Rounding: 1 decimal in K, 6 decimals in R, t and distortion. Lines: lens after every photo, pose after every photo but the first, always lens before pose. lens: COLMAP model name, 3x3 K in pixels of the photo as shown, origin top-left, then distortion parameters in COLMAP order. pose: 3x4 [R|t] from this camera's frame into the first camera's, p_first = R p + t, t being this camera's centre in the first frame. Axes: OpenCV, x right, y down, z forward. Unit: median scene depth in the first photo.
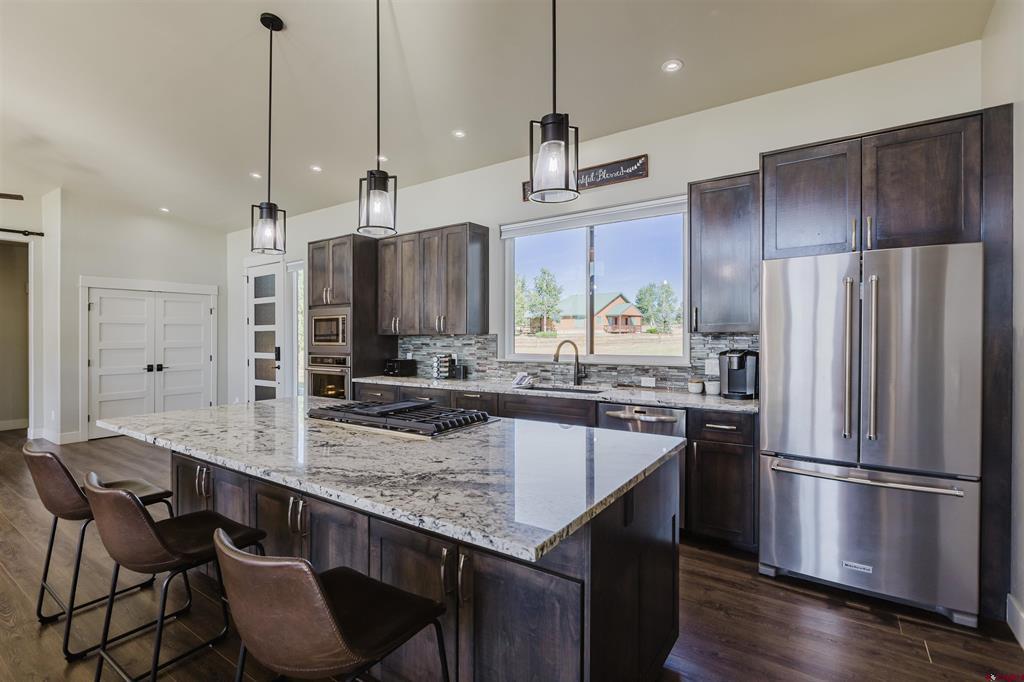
lens RADIAL K [[481.3, 0, 501.9], [0, 481.3, 337.3], [0, 0, 1]] dist [-0.003746, -0.002124]
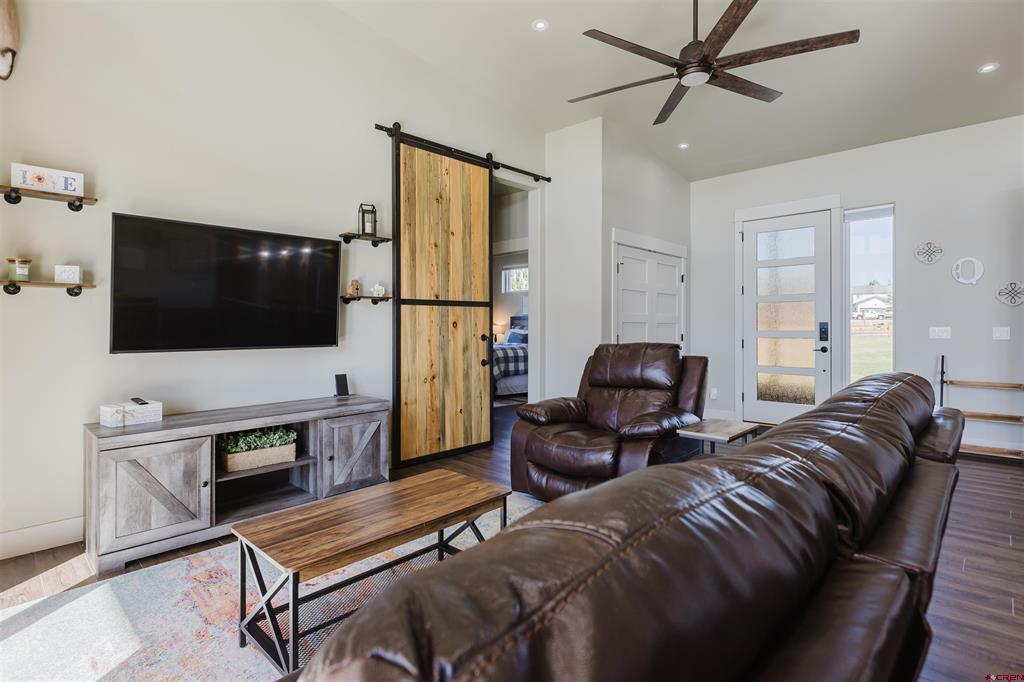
lens RADIAL K [[523.6, 0, 519.8], [0, 523.6, 323.6], [0, 0, 1]] dist [0.000254, -0.001357]
pose [[0.990053, 0.007814, -0.140474, -1.176231], [-0.009240, 0.999912, -0.009501, 0.048767], [0.140388, 0.010705, 0.990039, 0.161253]]
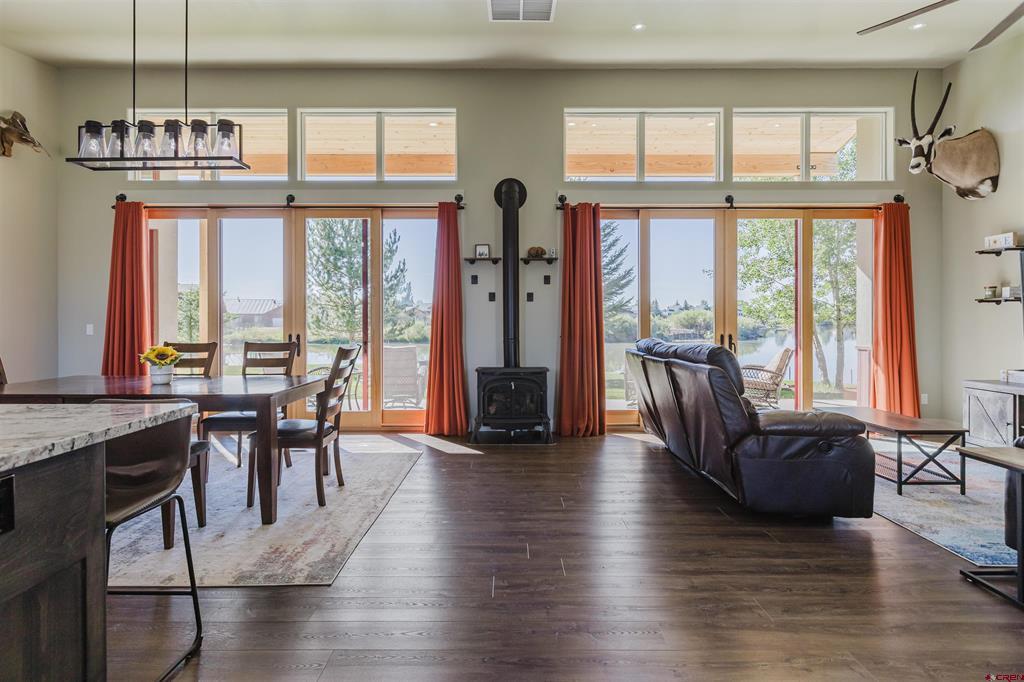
lens RADIAL K [[523.6, 0, 506.9], [0, 523.6, 312.9], [0, 0, 1]] dist [0.000254, -0.001357]
pose [[-0.818751, 0.000547, -0.574148, -0.411450], [0.003080, 0.999989, -0.003438, 0.035304], [0.574140, -0.004583, -0.818744, 0.908769]]
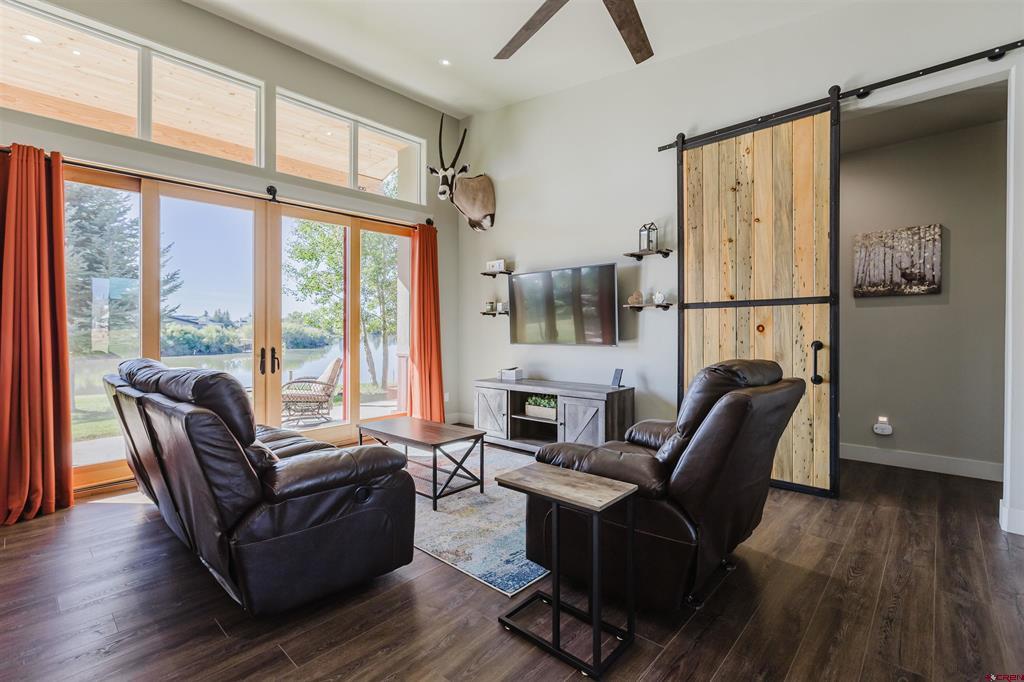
lens RADIAL K [[457.2, 0, 503.0], [0, 457.2, 332.7], [0, 0, 1]] dist [-0.003754, 0.001361]
pose [[-0.143716, 0.017250, -0.989469, -0.675196], [0.000117, 0.999848, 0.017414, 0.036996], [0.989619, 0.002387, -0.143697, 0.807072]]
